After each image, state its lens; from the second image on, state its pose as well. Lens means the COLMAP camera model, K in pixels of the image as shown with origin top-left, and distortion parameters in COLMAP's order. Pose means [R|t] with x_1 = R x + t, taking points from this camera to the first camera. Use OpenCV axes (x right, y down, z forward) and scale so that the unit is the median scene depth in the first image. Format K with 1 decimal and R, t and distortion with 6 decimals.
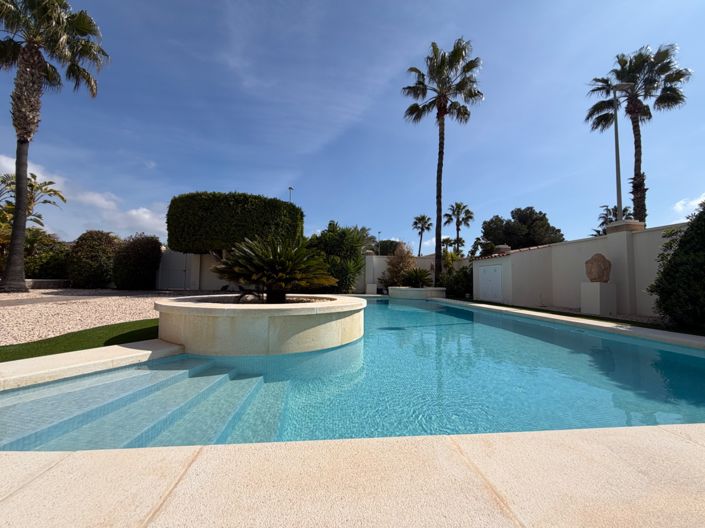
lens RADIAL K [[281.8, 0, 352.5], [0, 281.8, 264.0], [0, 0, 1]] dist [0.000188, -0.000088]
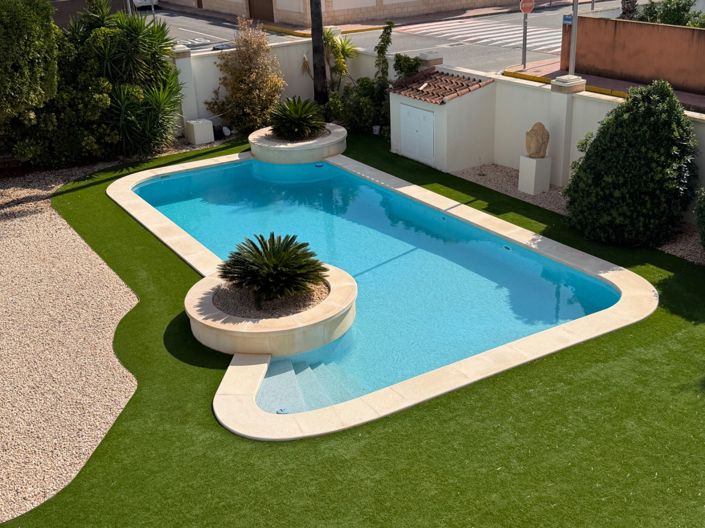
lens RADIAL K [[872.7, 0, 352.5], [0, 872.7, 264.0], [0, 0, 1]] dist [0.016660, 0.014575]
pose [[0.902196, -0.213601, 0.374723, -0.705963], [0.024862, 0.893078, 0.449215, -0.855834], [-0.430609, -0.395964, 0.811041, -1.055924]]
